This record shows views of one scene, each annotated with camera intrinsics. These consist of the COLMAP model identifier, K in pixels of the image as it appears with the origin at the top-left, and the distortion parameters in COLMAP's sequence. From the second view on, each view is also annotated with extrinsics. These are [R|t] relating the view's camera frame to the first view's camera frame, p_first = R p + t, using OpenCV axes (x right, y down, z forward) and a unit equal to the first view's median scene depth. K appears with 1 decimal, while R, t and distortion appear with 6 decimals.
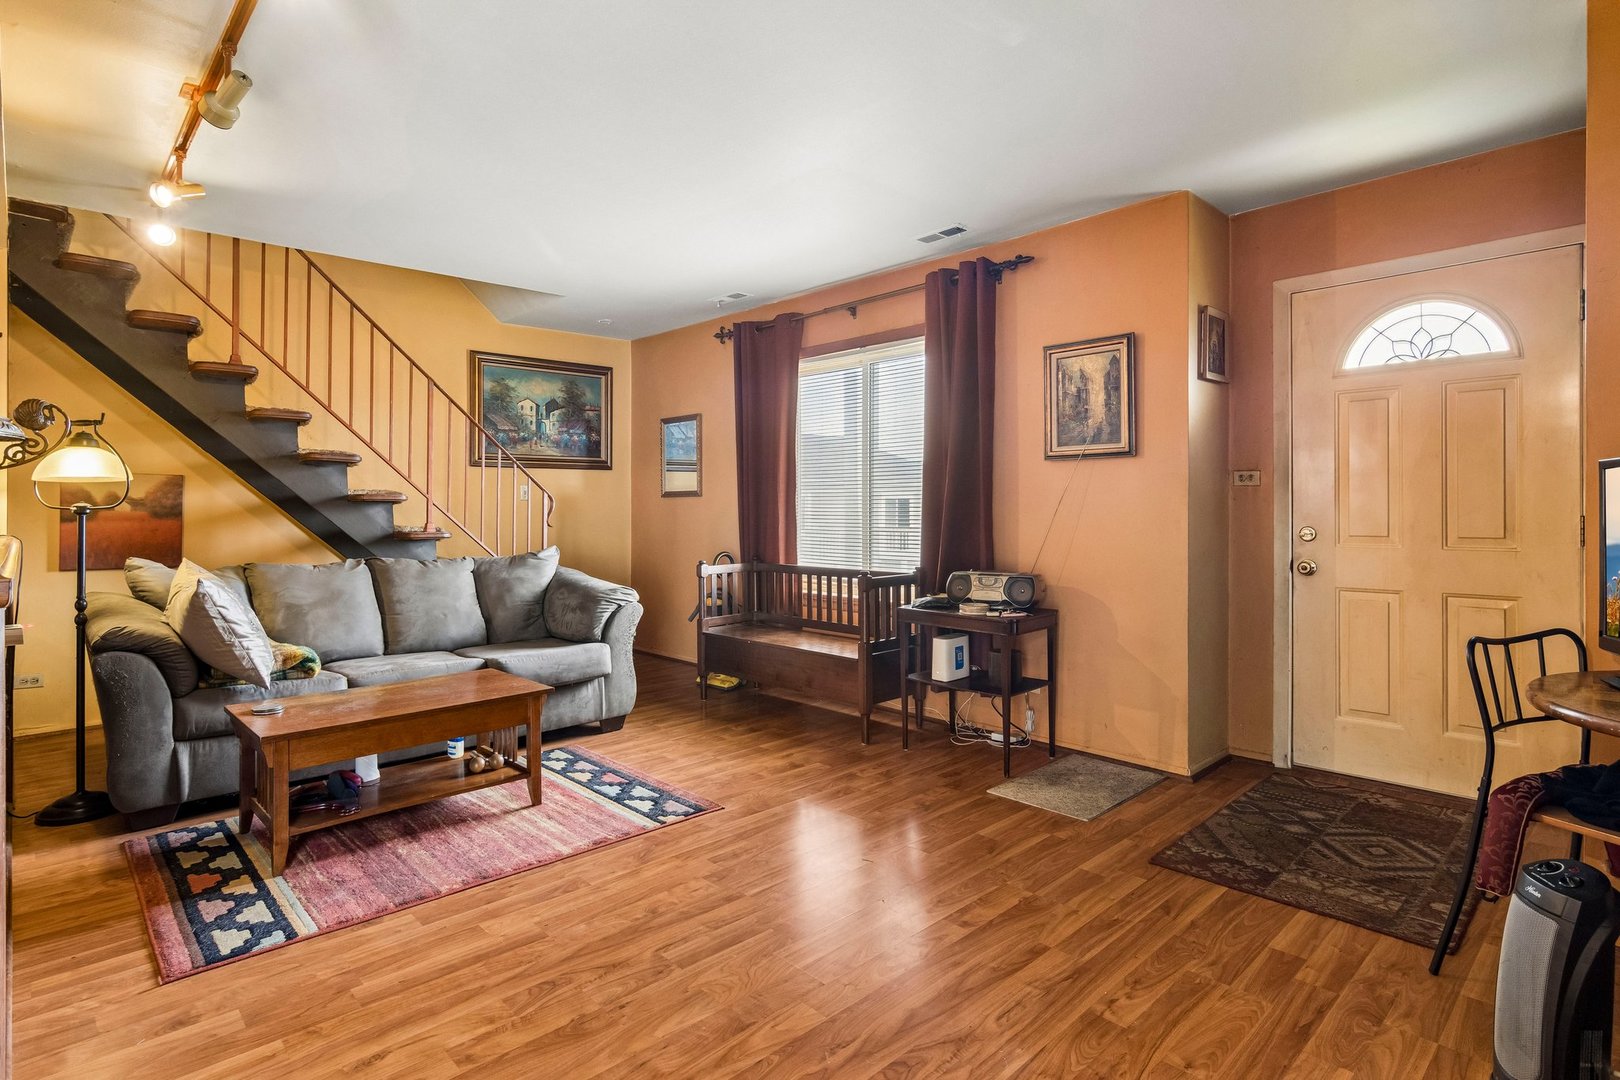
lens RADIAL K [[834.7, 0, 804.7], [0, 834.7, 514.2], [0, 0, 1]] dist [0.002578, 0.000502]
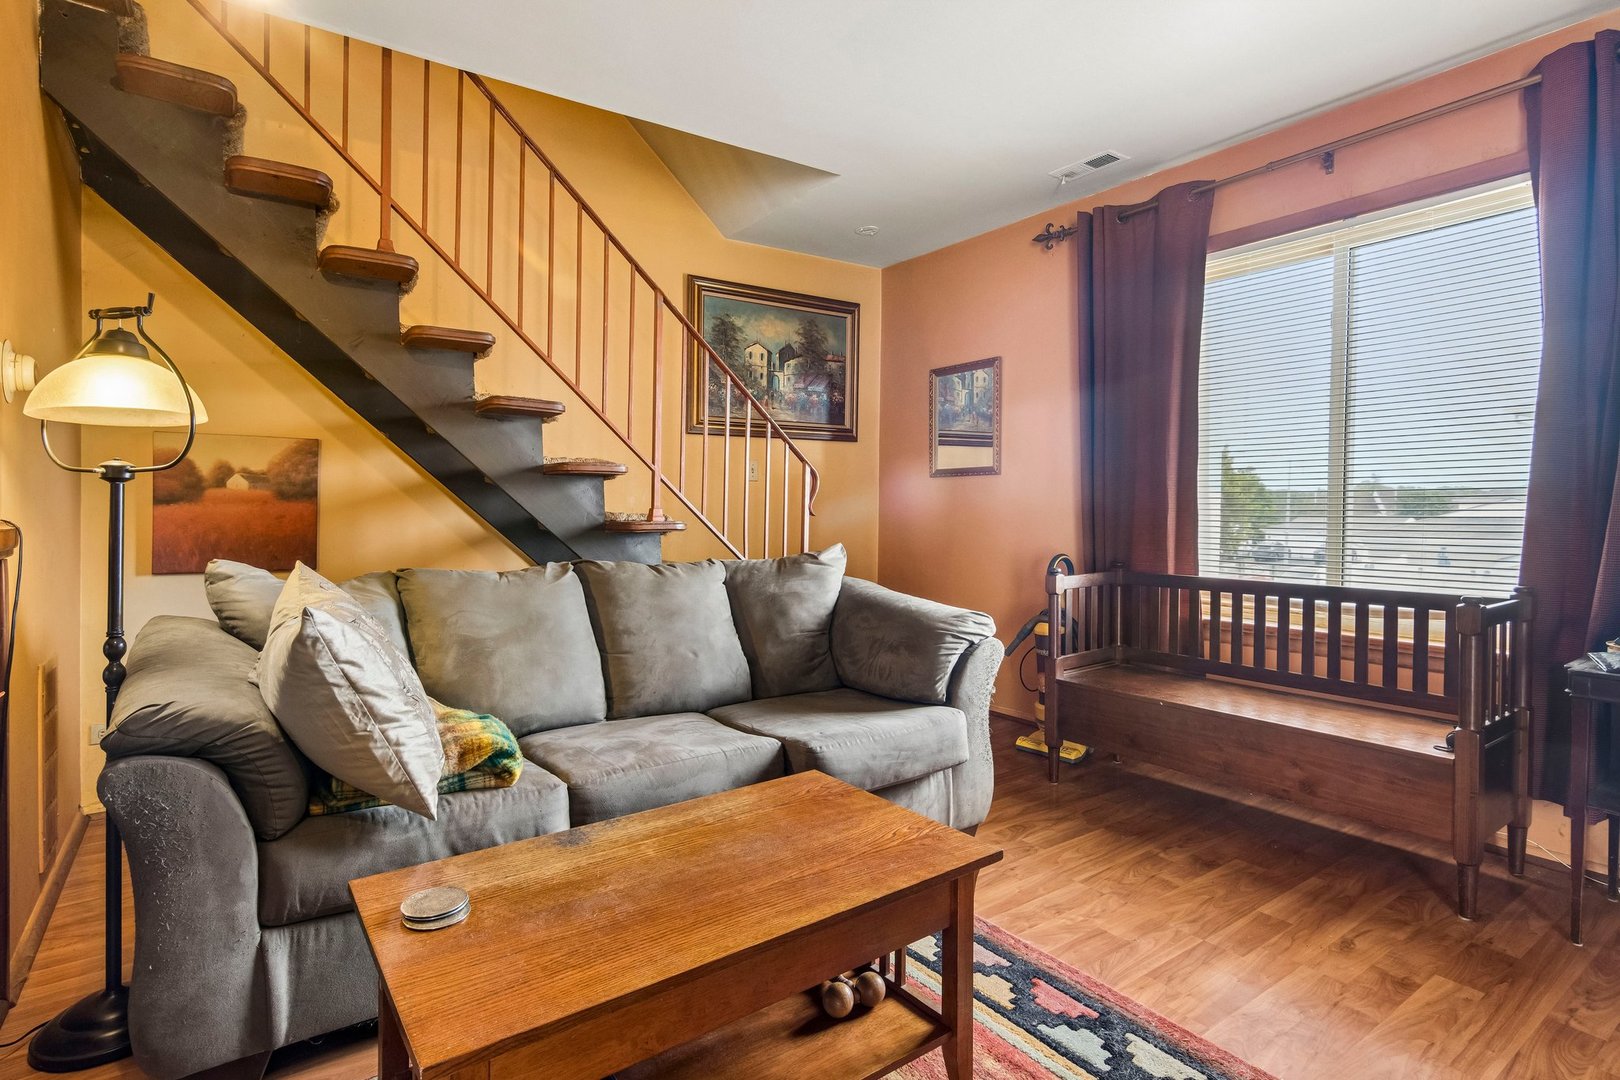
lens RADIAL K [[835.4, 0, 821.4], [0, 835.4, 510.3], [0, 0, 1]] dist [0.001526, 0.000915]
pose [[0.991576, 0.002397, -0.129508, -0.259724], [-0.002511, 0.999997, -0.000718, 0.013991], [0.129505, 0.001037, 0.991578, 0.398086]]
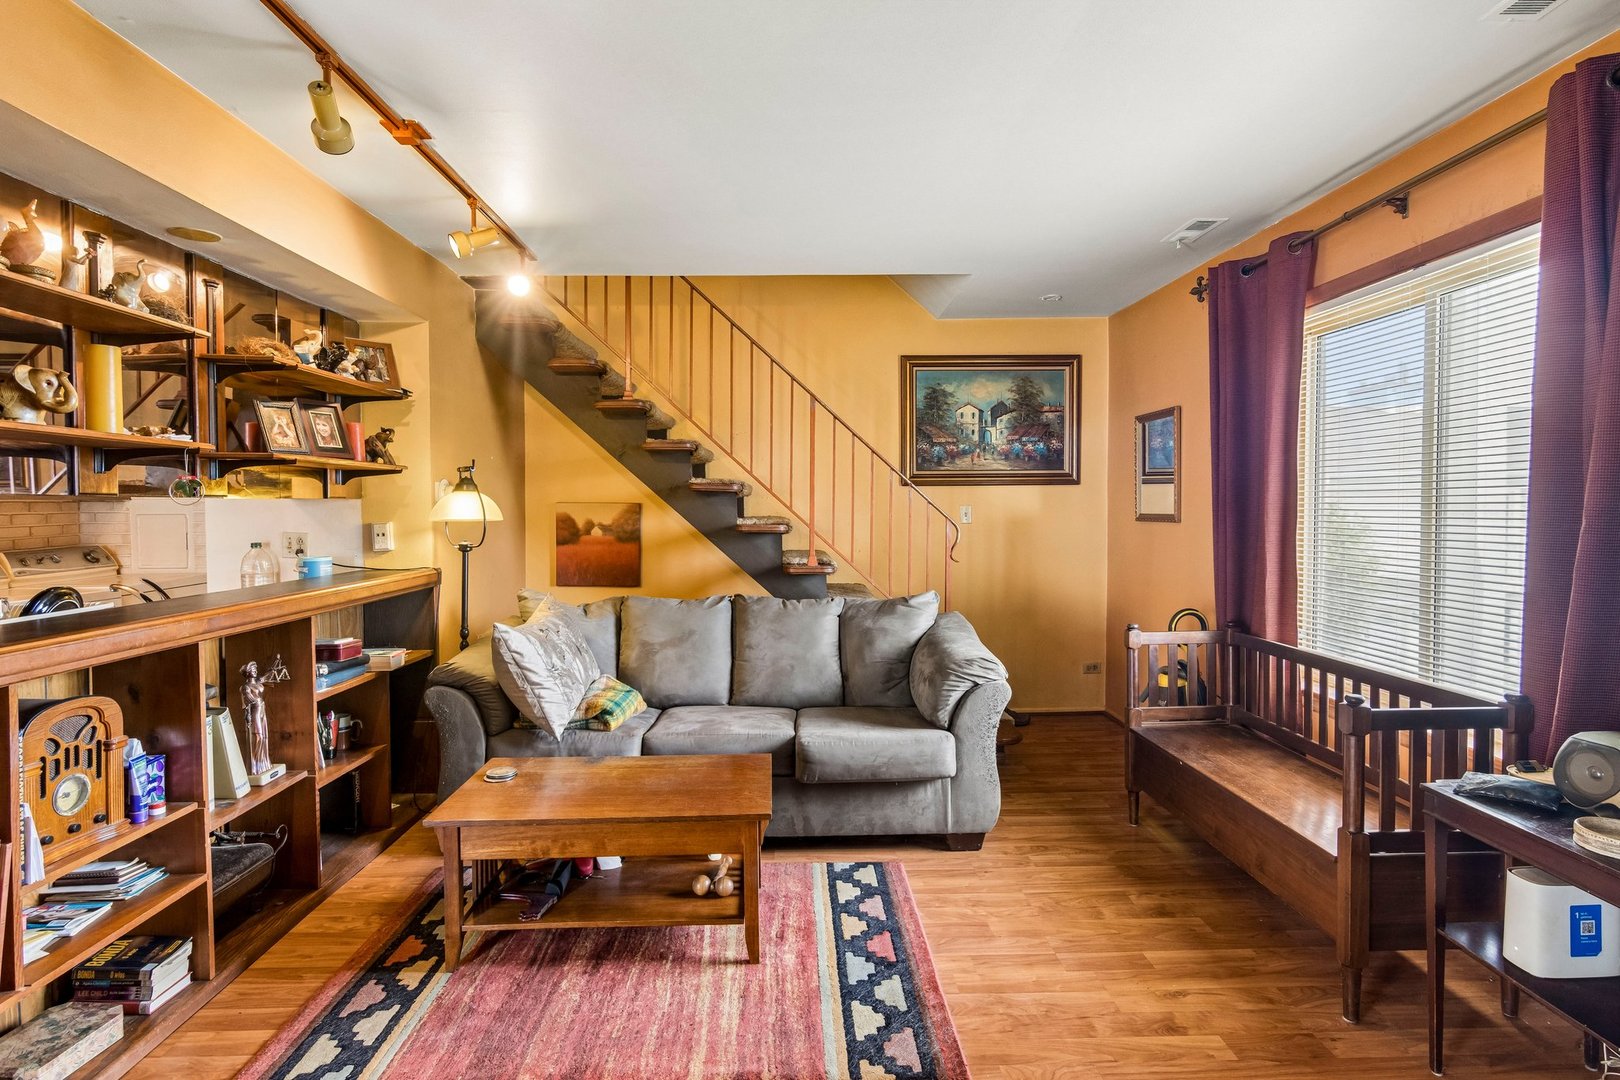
lens RADIAL K [[831.3, 0, 795.8], [0, 831.3, 525.6], [0, 0, 1]] dist [-0.000527, 0.001352]
pose [[0.743208, 0.017835, -0.668823, 0.151993], [-0.005267, 0.999770, 0.020808, -0.045498], [0.669040, -0.011942, 0.743130, 0.363688]]
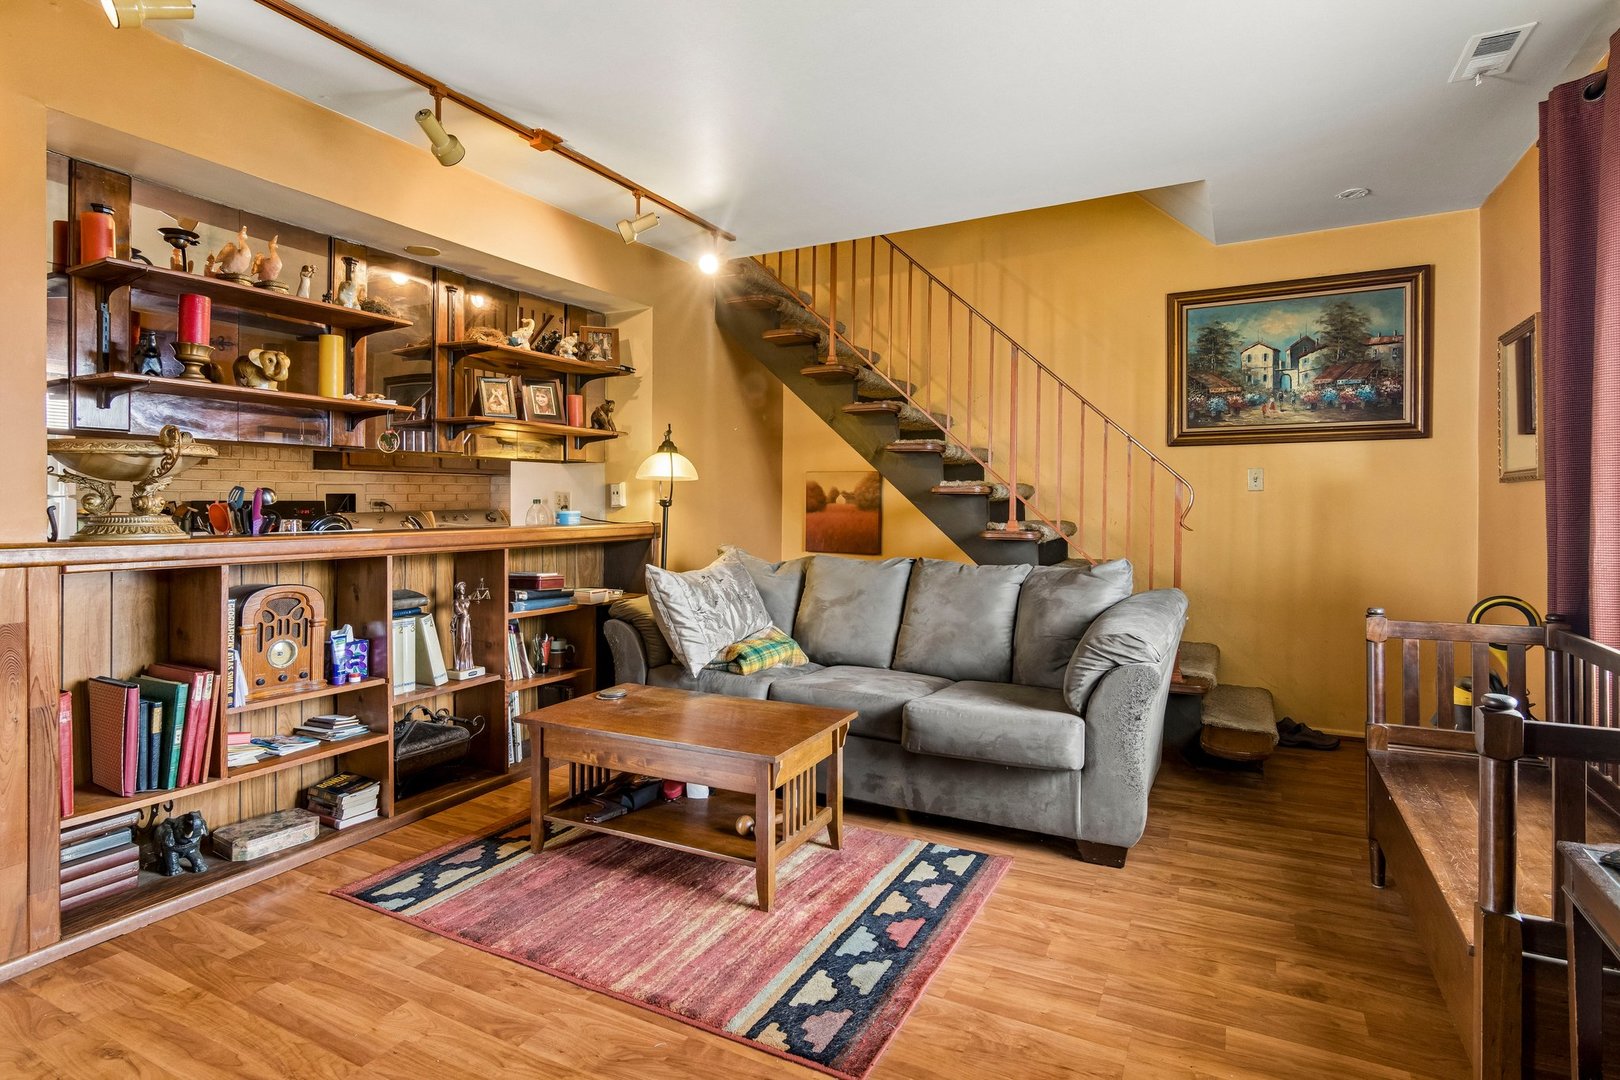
lens RADIAL K [[834.7, 0, 794.5], [0, 834.7, 502.7], [0, 0, 1]] dist [0.000016, 0.000040]
pose [[0.320053, 0.004123, -0.947391, 0.287062], [-0.009149, 0.999957, 0.001261, -0.006465], [0.947355, 0.008264, 0.320077, 0.602748]]
